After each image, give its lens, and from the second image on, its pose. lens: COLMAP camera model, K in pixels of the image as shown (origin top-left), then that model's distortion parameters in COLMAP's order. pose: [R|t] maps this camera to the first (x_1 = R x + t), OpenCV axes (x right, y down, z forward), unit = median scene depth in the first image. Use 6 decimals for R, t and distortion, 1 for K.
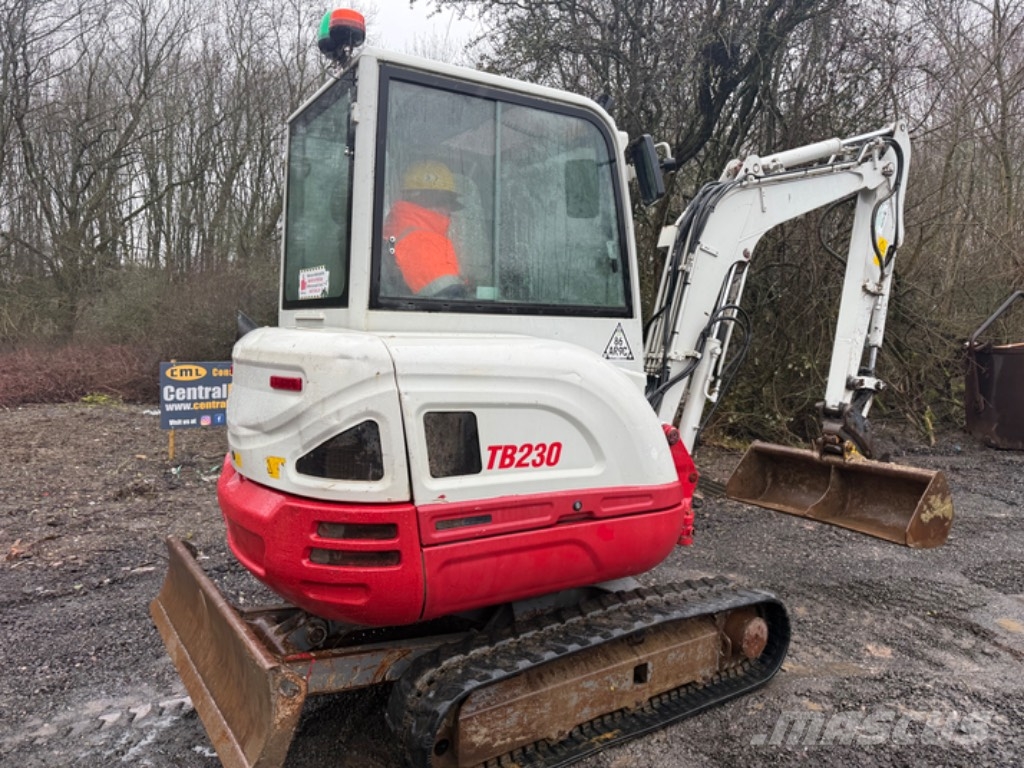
lens RADIAL K [[720.5, 0, 514.7], [0, 720.5, 379.7], [0, 0, 1]] dist [0.028877, -0.043821]
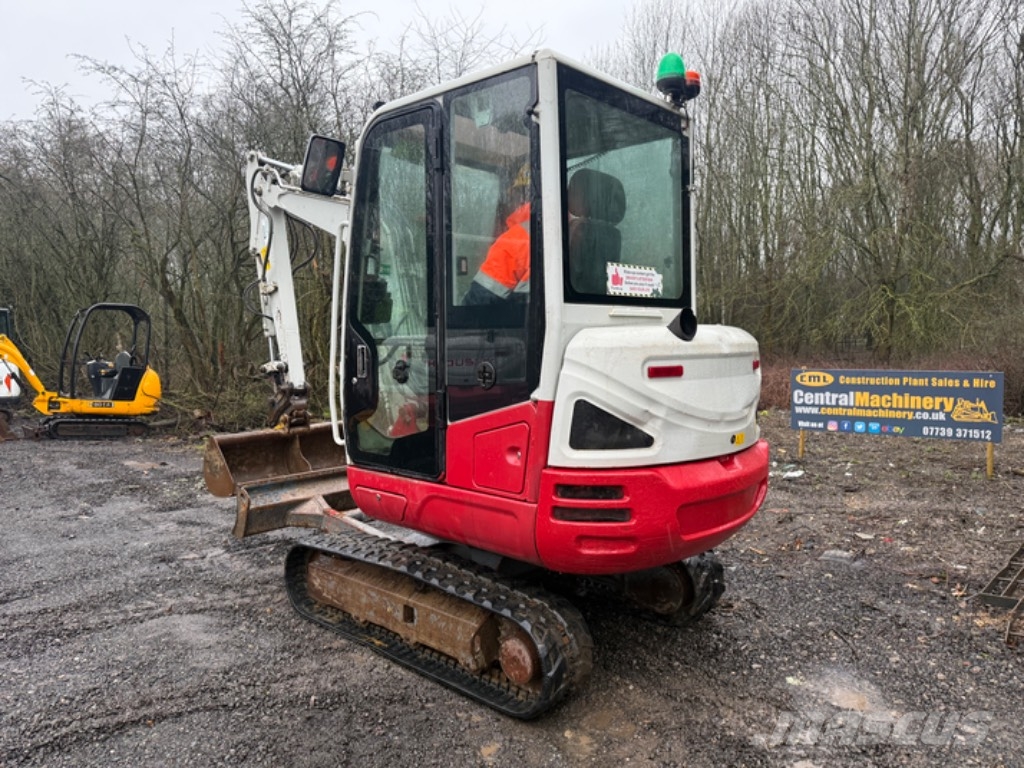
lens RADIAL K [[722.7, 0, 512.0], [0, 722.7, 384.0], [0, 0, 1]] dist [0.000955, -0.000731]
pose [[0.231229, 0.036117, -0.972229, 1.010144], [-0.057360, 0.998078, 0.023435, -0.003225], [0.971207, 0.050348, 0.232856, 0.655838]]
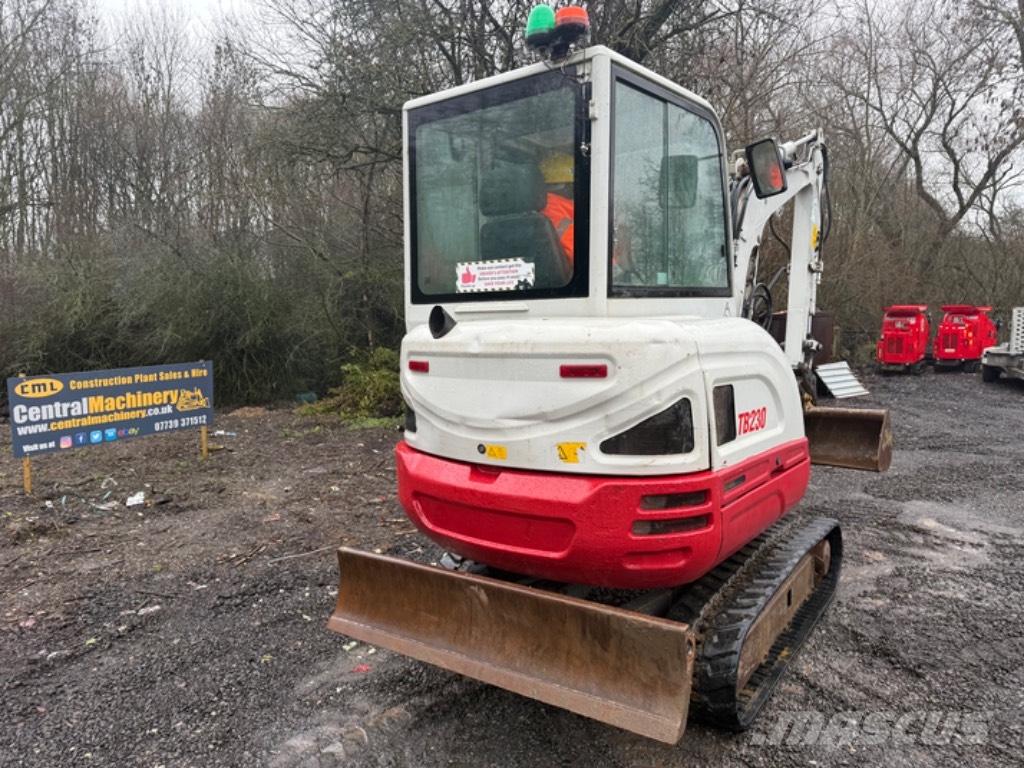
lens RADIAL K [[722.7, 0, 512.0], [0, 722.7, 384.0], [0, 0, 1]] dist [0.000955, -0.000731]
pose [[0.936204, -0.080101, 0.342208, -0.470181], [0.071519, 0.996729, 0.037647, -0.014008], [-0.344104, -0.010771, 0.938870, 0.038982]]
